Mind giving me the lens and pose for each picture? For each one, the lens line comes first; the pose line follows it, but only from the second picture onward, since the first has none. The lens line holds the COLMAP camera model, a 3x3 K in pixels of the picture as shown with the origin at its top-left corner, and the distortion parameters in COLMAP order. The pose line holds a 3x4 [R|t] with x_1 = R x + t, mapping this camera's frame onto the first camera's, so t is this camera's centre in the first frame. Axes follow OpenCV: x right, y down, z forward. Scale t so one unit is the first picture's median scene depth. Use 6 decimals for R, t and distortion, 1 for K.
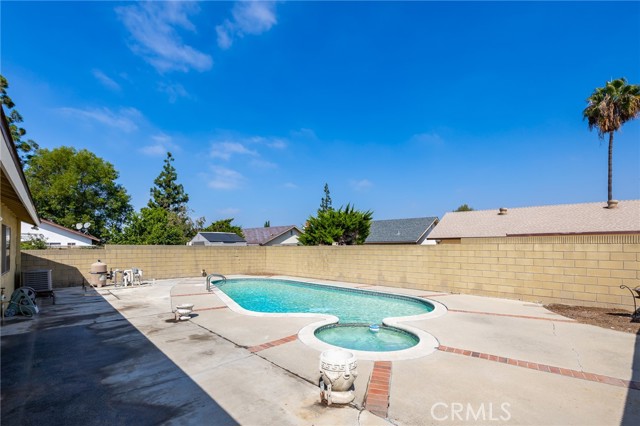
lens RADIAL K [[290.2, 0, 295.7], [0, 290.2, 252.0], [0, 0, 1]] dist [-0.003396, -0.000952]
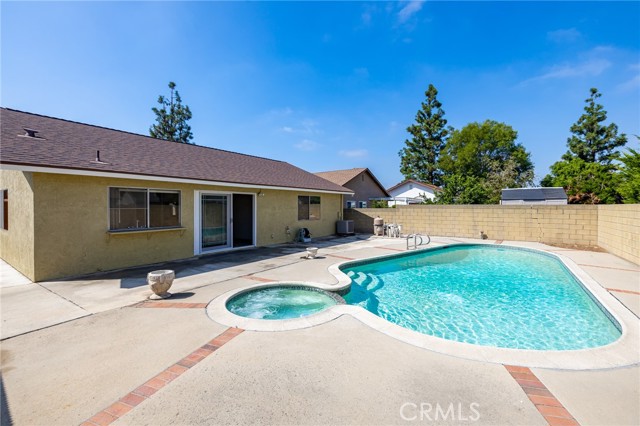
lens RADIAL K [[269.9, 0, 321.5], [0, 269.9, 210.6], [0, 0, 1]] dist [-0.002313, -0.000198]
pose [[0.254626, 0.011801, -0.966968, 0.402460], [-0.010831, 0.999898, 0.009351, -0.006952], [0.966979, 0.008092, 0.254727, 0.317978]]
